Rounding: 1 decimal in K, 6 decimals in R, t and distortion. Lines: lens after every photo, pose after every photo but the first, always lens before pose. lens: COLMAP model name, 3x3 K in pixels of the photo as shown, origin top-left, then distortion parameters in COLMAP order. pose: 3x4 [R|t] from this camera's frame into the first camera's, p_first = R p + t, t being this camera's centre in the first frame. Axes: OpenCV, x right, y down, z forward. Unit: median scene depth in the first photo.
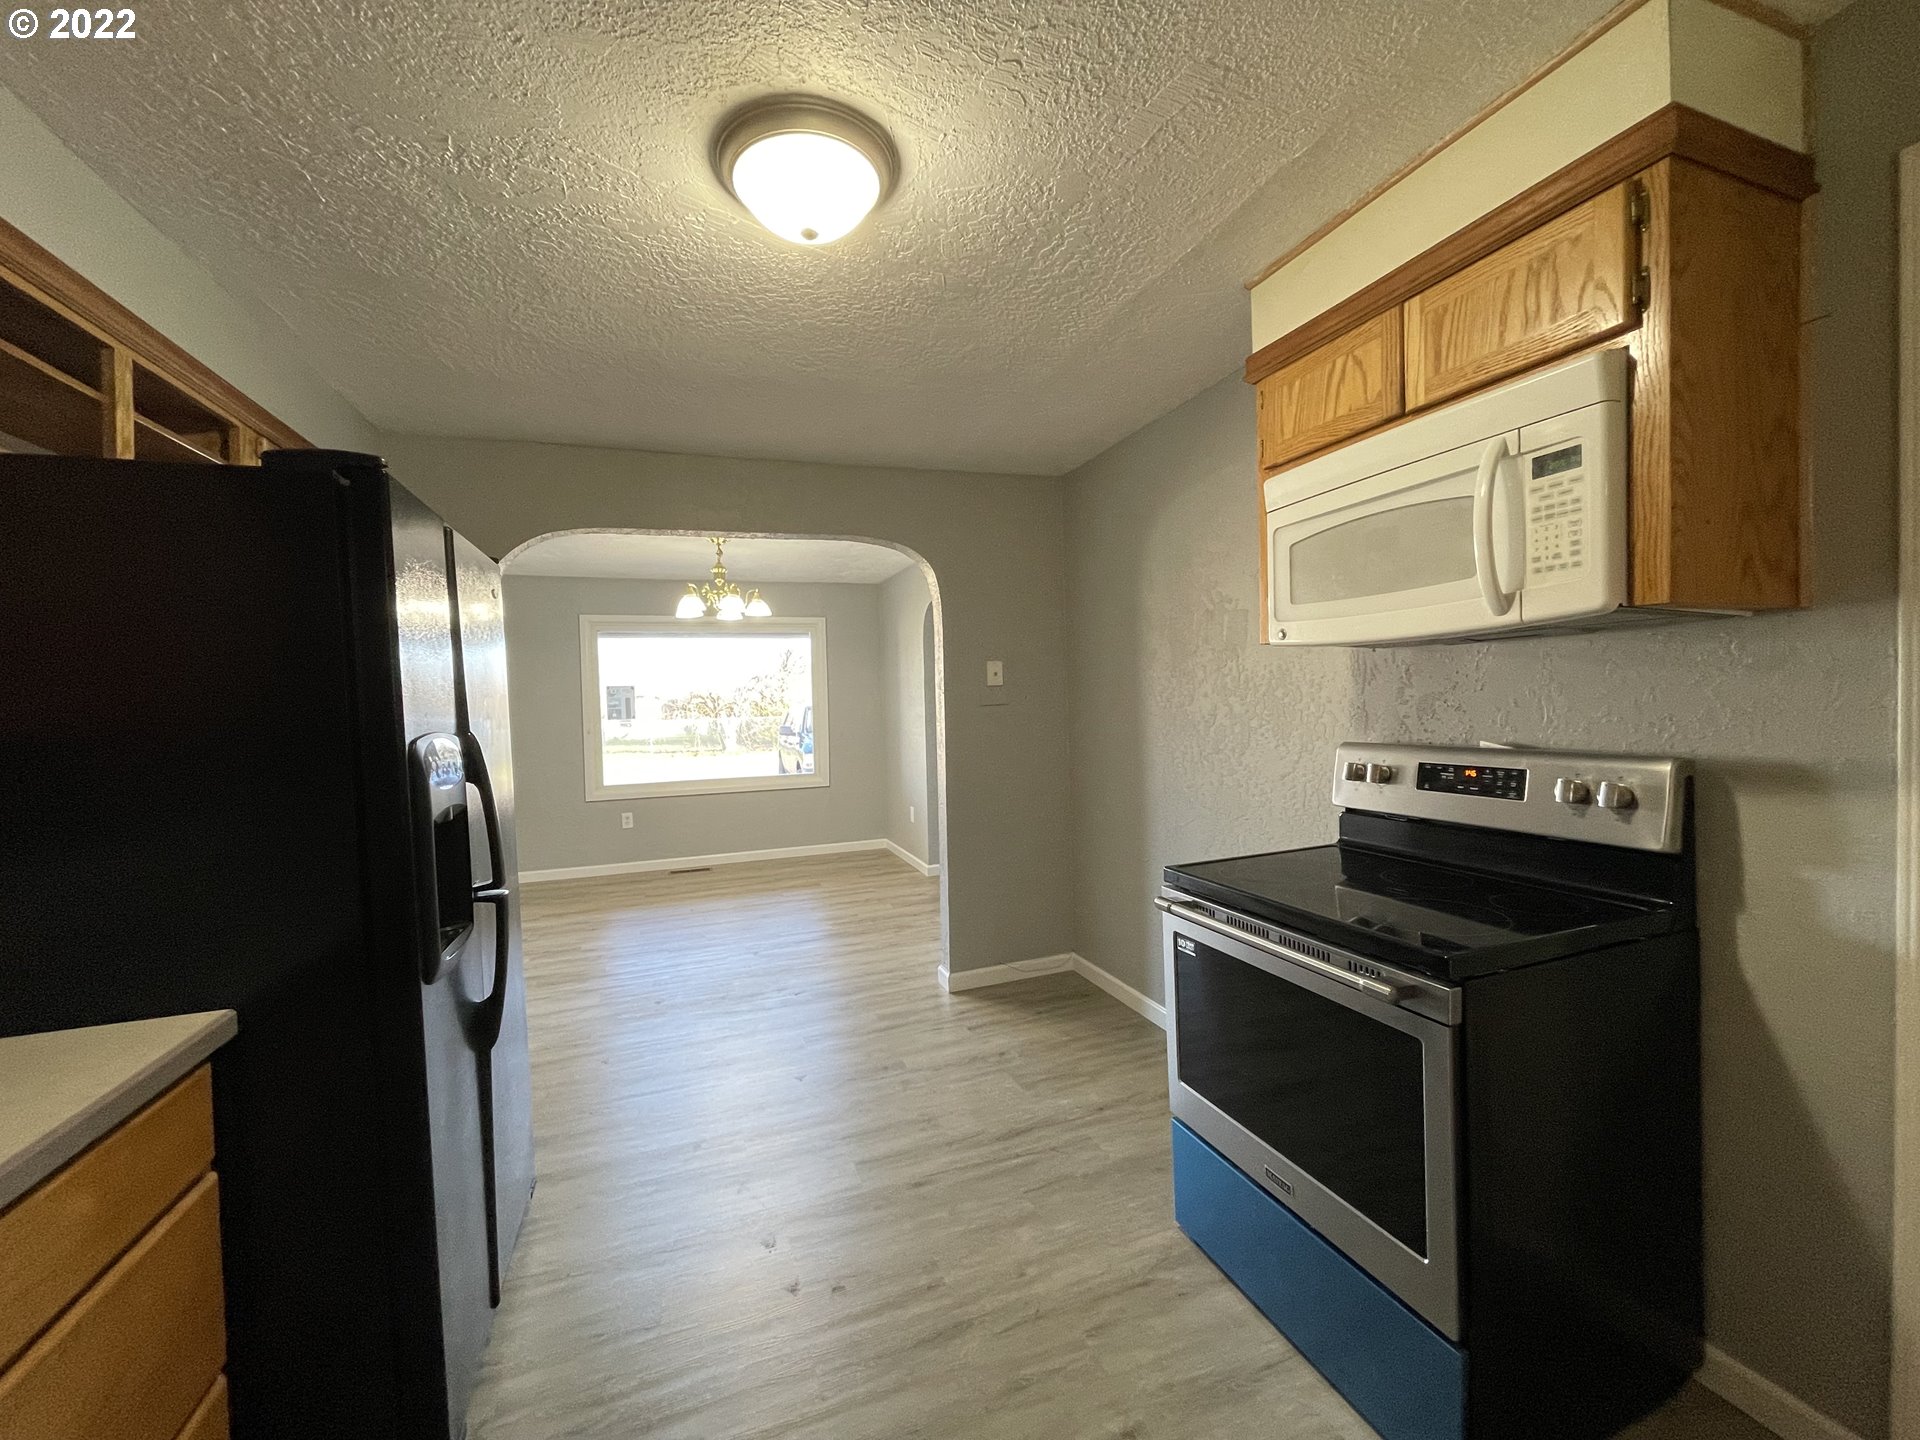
lens RADIAL K [[770.4, 0, 960.1], [0, 770.4, 717.0], [0, 0, 1]] dist [-0.001870, -0.000767]
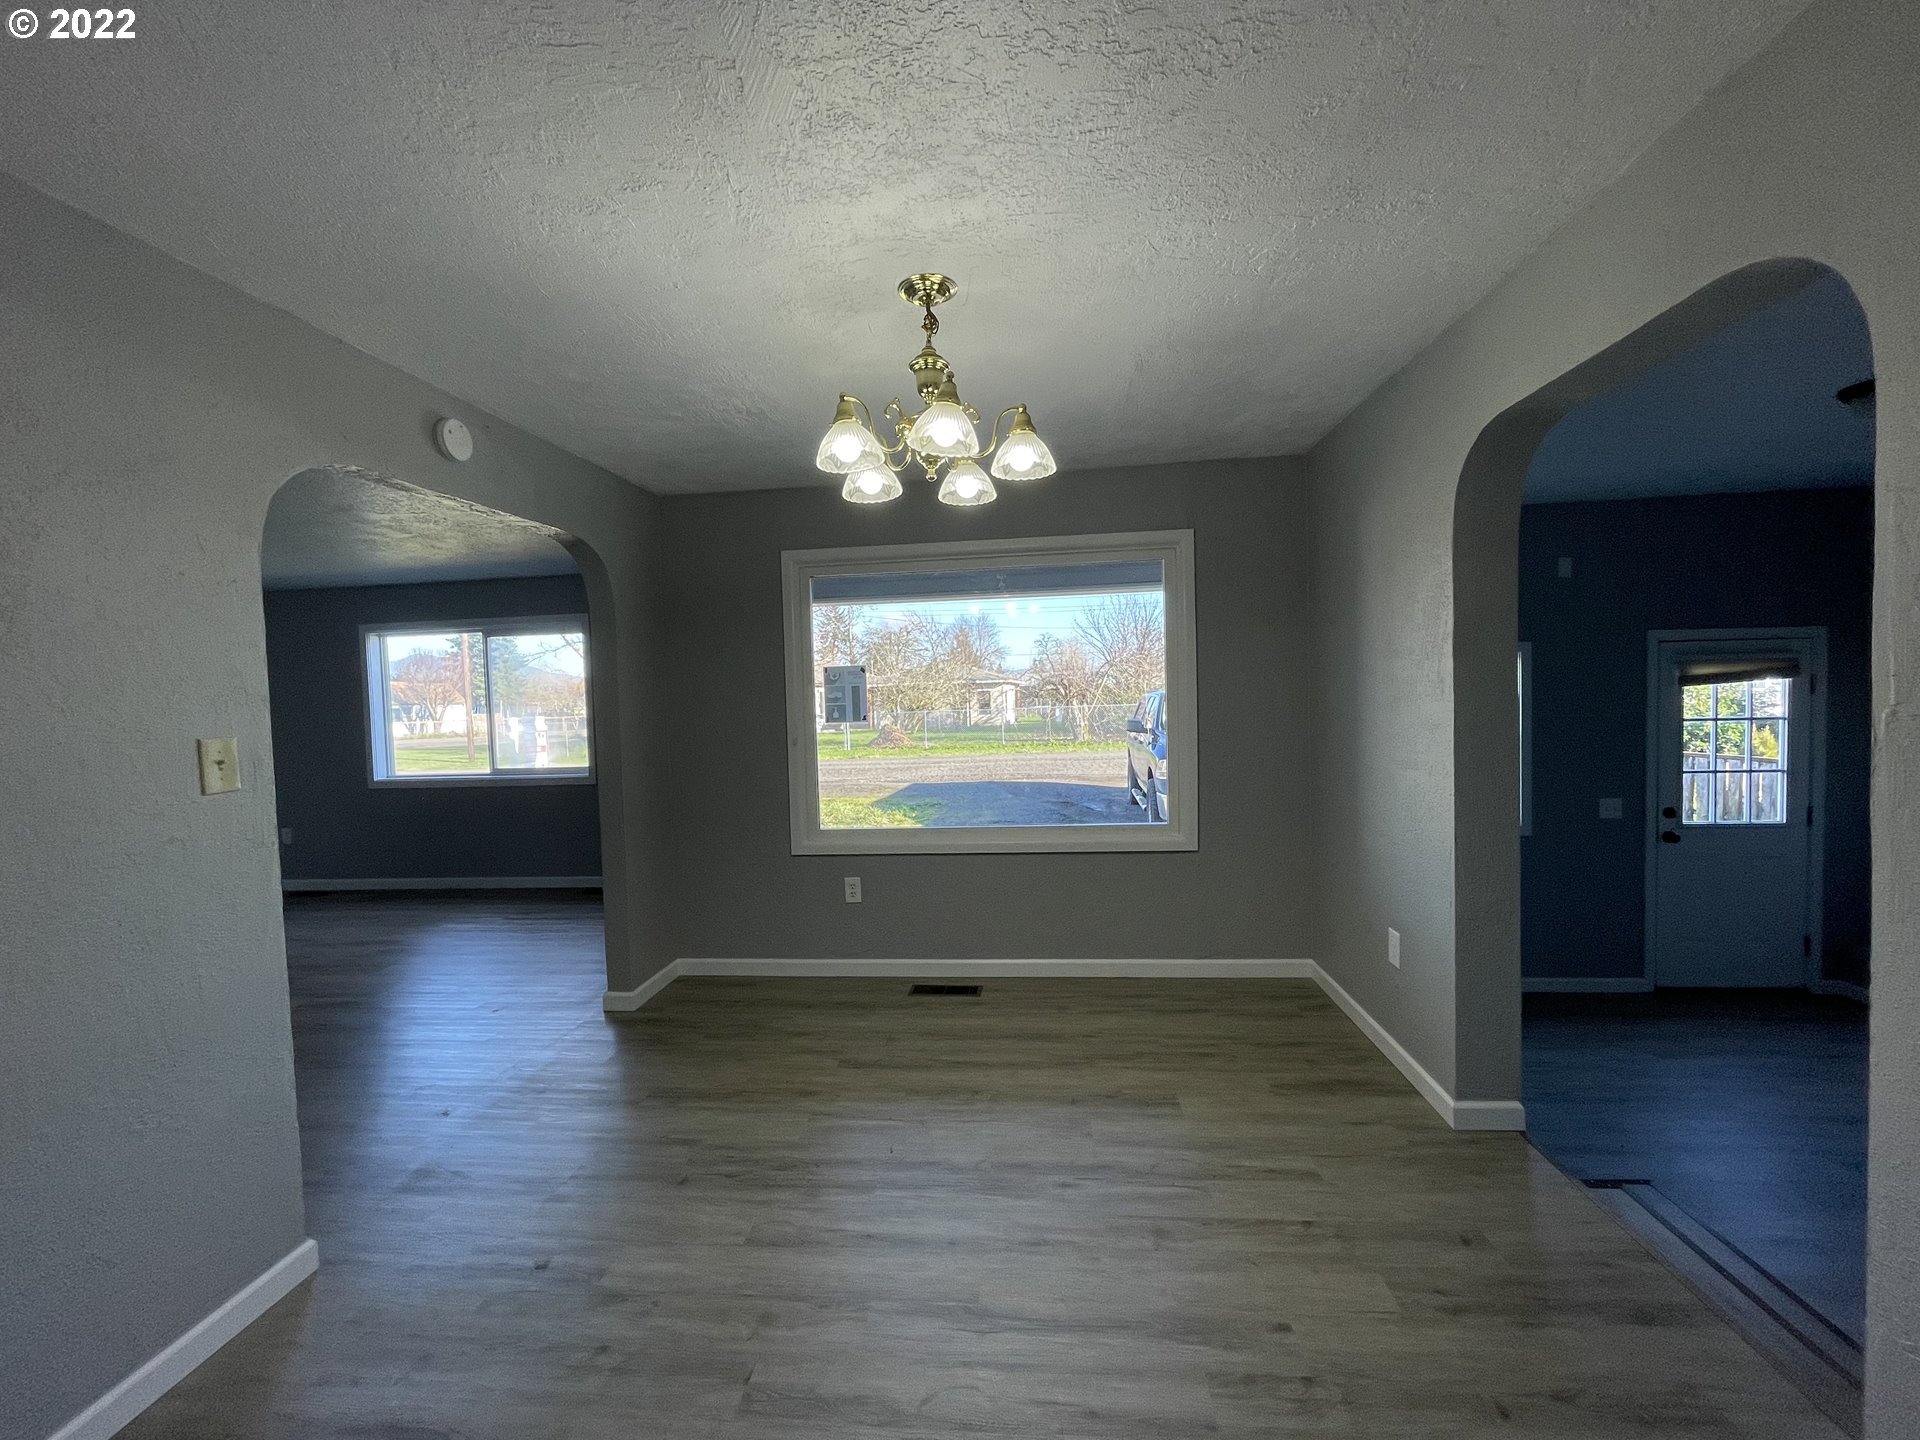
lens RADIAL K [[770.4, 0, 960.6], [0, 770.4, 717.1], [0, 0, 1]] dist [-0.001870, -0.000767]
pose [[0.897795, 0.011316, -0.440268, -0.044719], [-0.002957, 0.999802, 0.019667, -0.006281], [0.440403, -0.016355, 0.897651, 0.240038]]
